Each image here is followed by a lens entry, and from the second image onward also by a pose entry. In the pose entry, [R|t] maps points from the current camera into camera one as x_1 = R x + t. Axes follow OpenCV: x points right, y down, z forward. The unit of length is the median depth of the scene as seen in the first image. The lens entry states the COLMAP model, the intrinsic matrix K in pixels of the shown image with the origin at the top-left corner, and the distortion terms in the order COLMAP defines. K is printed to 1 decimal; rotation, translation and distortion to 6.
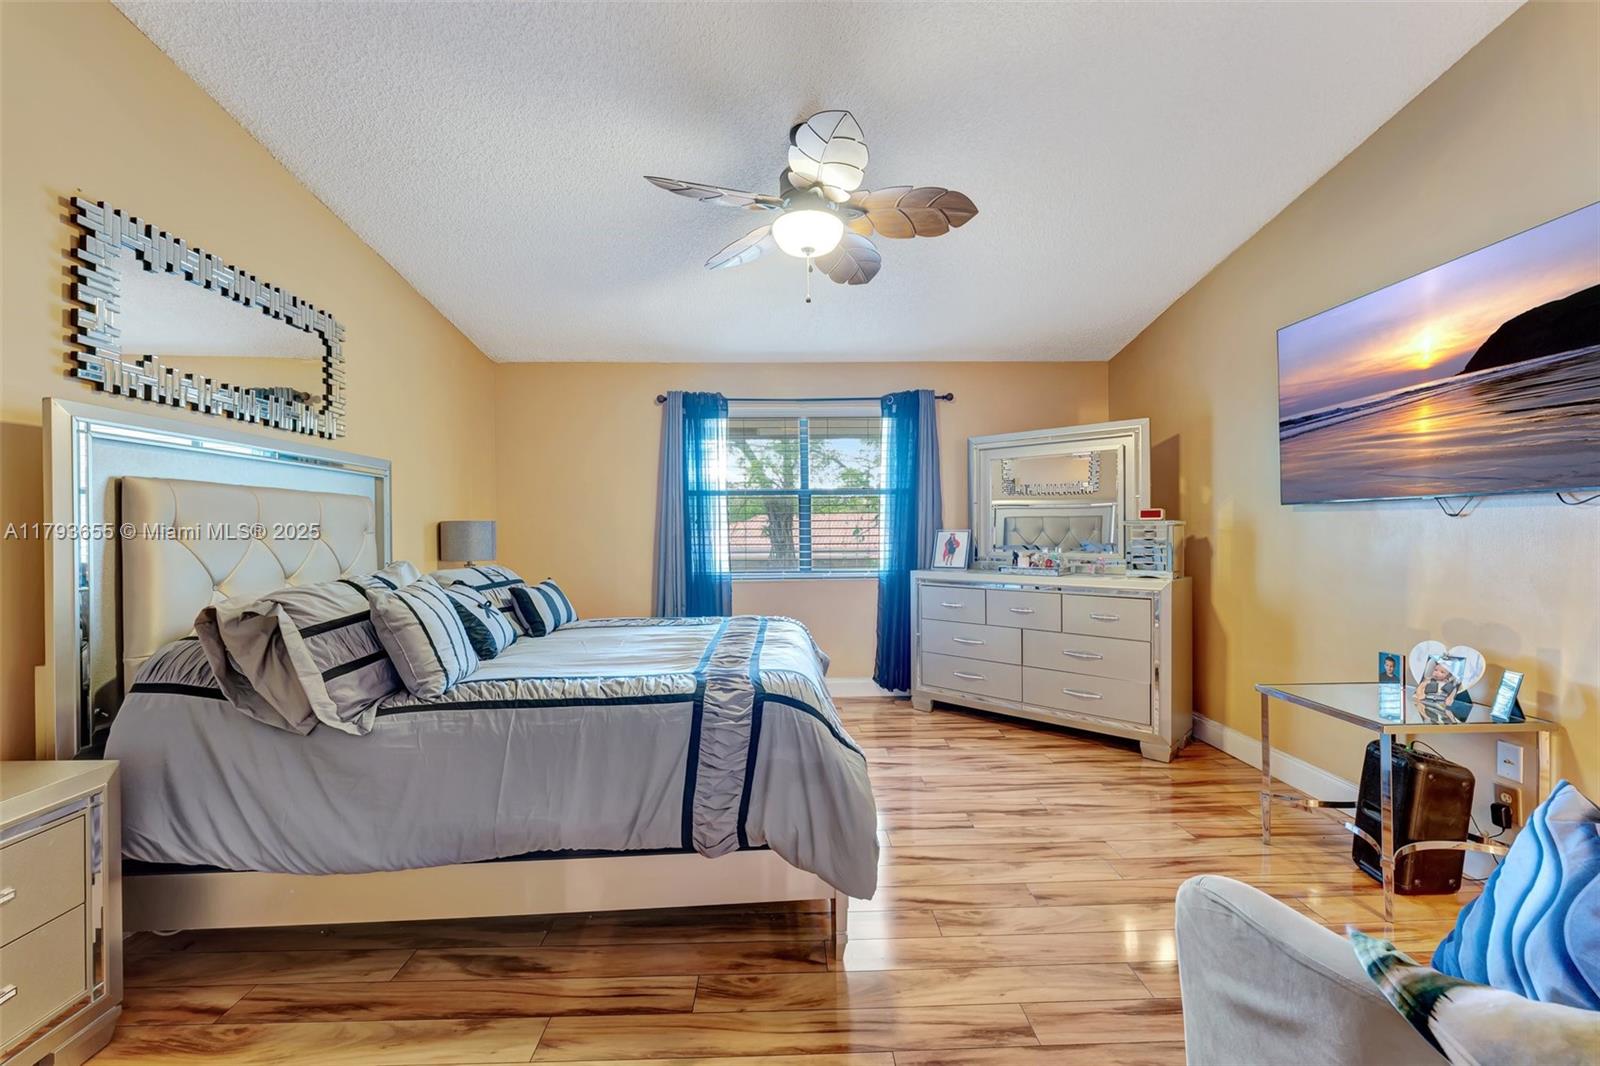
lens RADIAL K [[679.5, 0, 799.5], [0, 679.5, 530.2], [0, 0, 1]] dist [-0.005518, -0.000148]
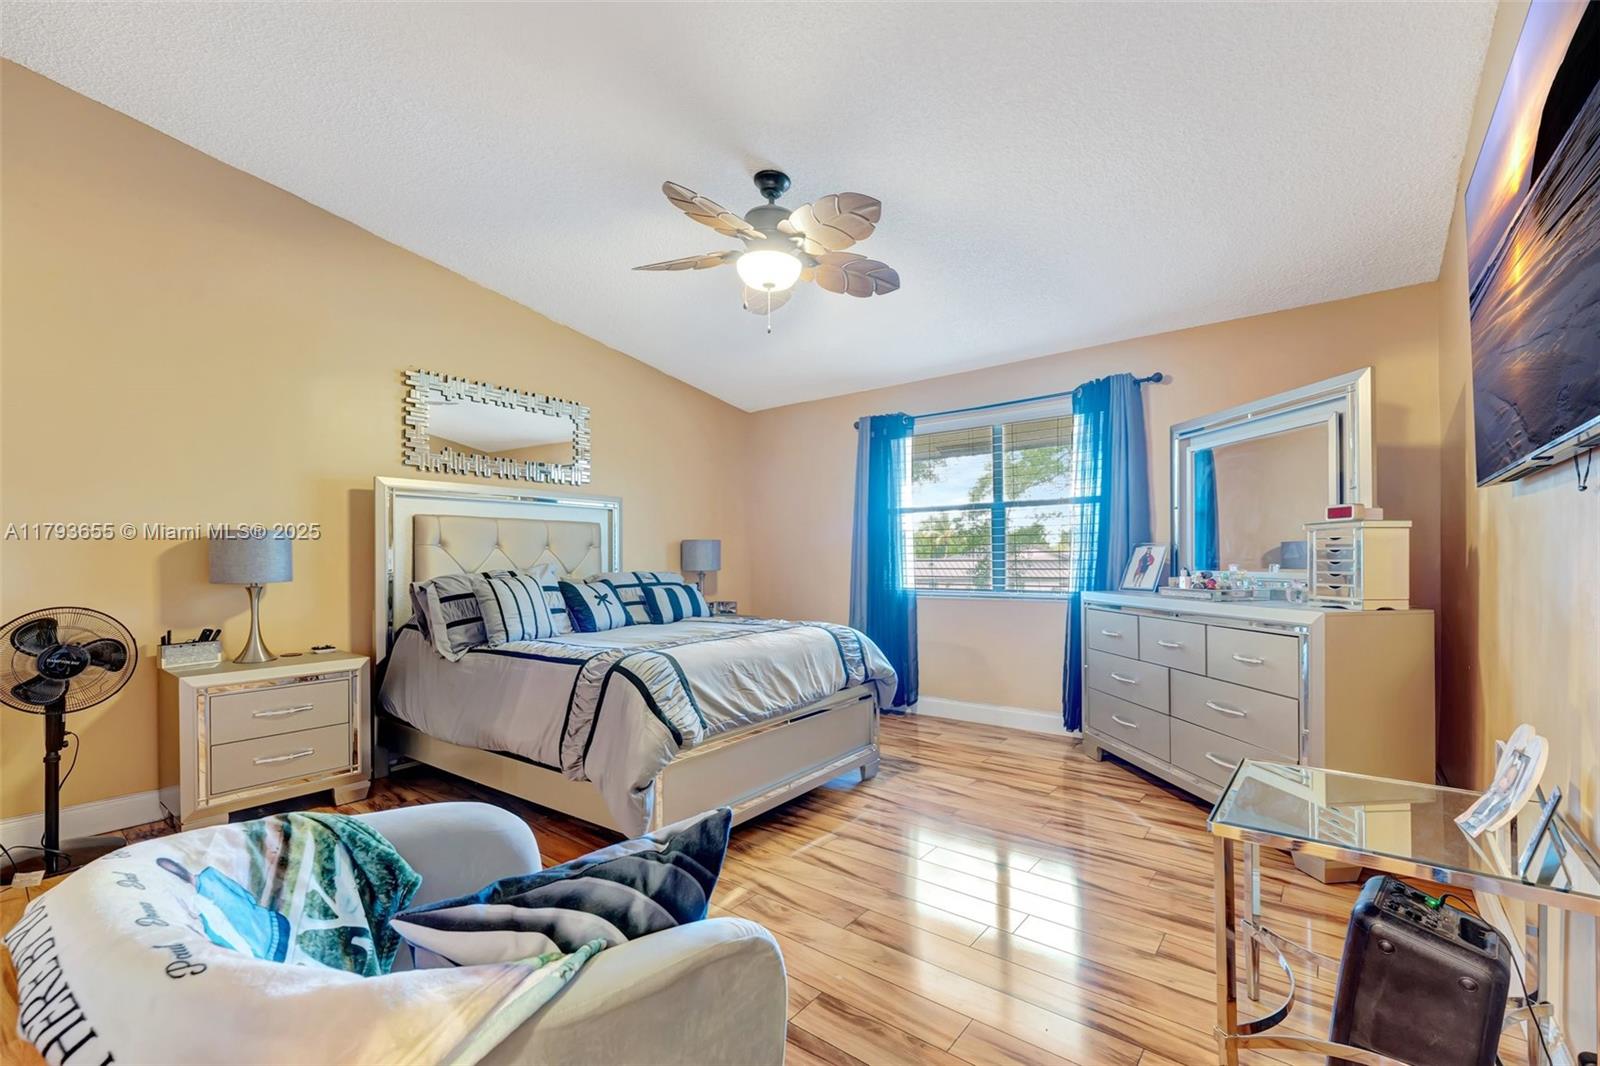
lens RADIAL K [[679.5, 0, 765.8], [0, 679.5, 552.2], [0, 0, 1]] dist [-0.005518, -0.000148]
pose [[0.749458, -0.003173, -0.662045, 0.628908], [-0.000671, 0.999984, -0.005553, 0.022675], [0.662052, 0.004606, 0.749444, 0.146959]]
